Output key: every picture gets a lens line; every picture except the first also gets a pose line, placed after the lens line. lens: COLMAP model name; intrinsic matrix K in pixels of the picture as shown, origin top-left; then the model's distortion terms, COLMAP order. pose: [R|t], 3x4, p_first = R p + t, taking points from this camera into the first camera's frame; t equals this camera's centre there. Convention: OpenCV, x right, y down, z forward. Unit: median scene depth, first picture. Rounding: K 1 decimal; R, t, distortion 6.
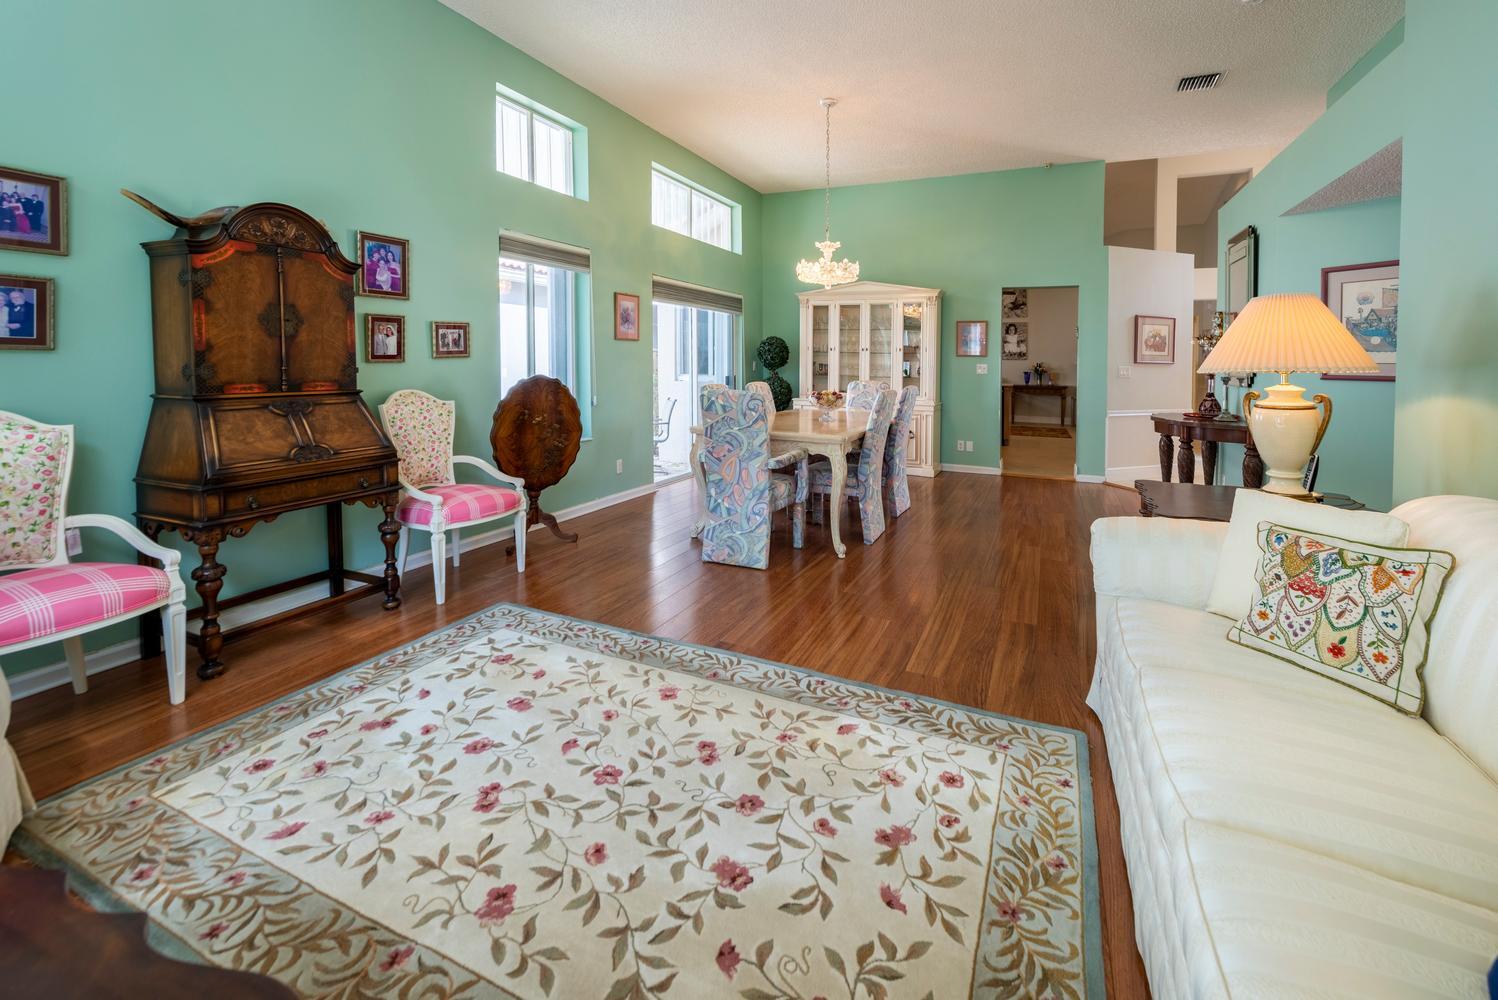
lens RADIAL K [[614.8, 0, 785.7], [0, 614.8, 366.1], [0, 0, 1]] dist [0.000381, 0.000060]
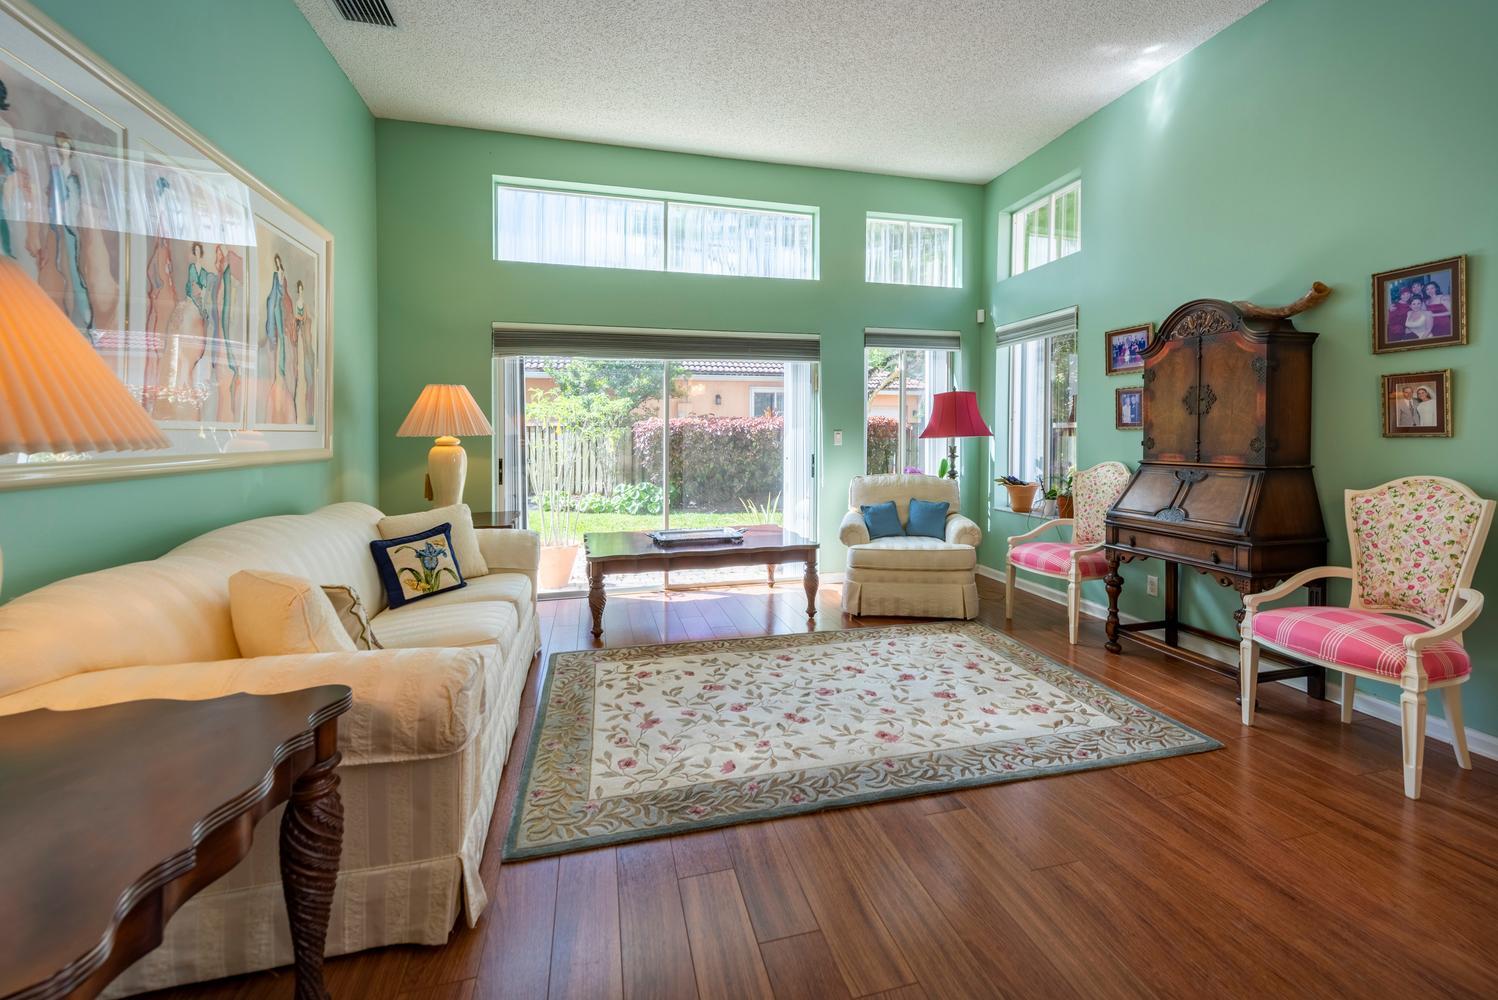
lens RADIAL K [[626.0, 0, 754.0], [0, 626.0, 411.5], [0, 0, 1]] dist [0.009540, -0.000467]
pose [[-0.799526, -0.024780, -0.600120, 0.838422], [-0.007418, 0.999480, -0.031387, -0.012454], [0.600585, -0.020644, -0.799294, 2.159295]]
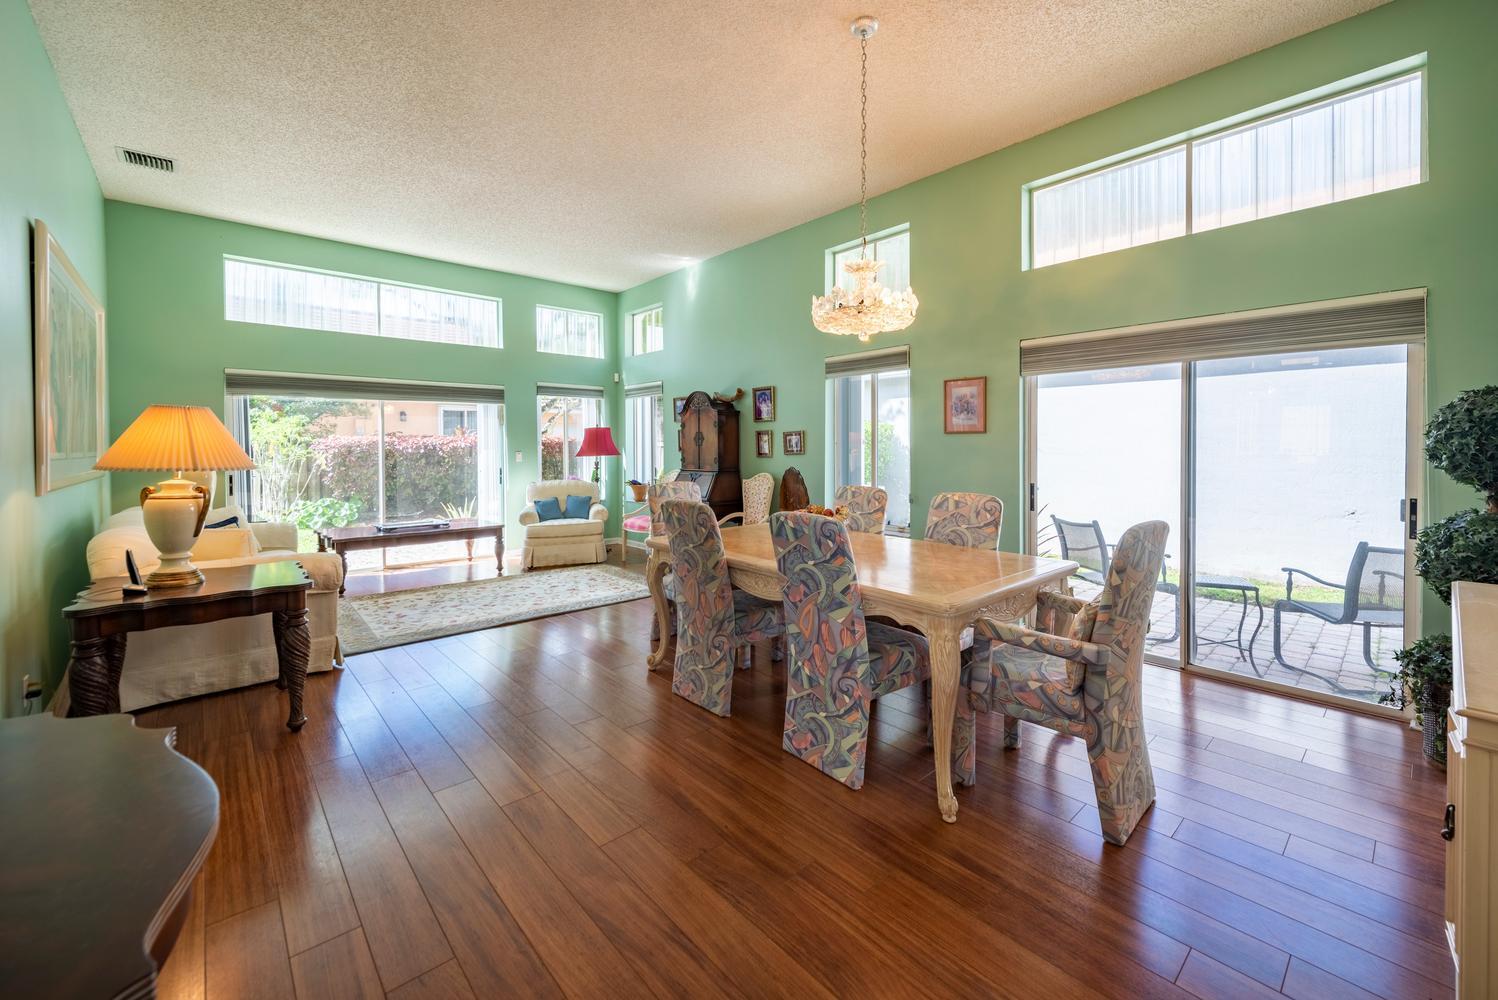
lens RADIAL K [[607.7, 0, 755.1], [0, 607.7, 481.4], [0, 0, 1]] dist [0.020985, -0.008014]
pose [[-0.432693, 0.045442, -0.900396, 1.852451], [-0.009866, 0.998430, 0.055130, -0.063191], [0.901488, 0.032737, -0.431565, 3.344913]]
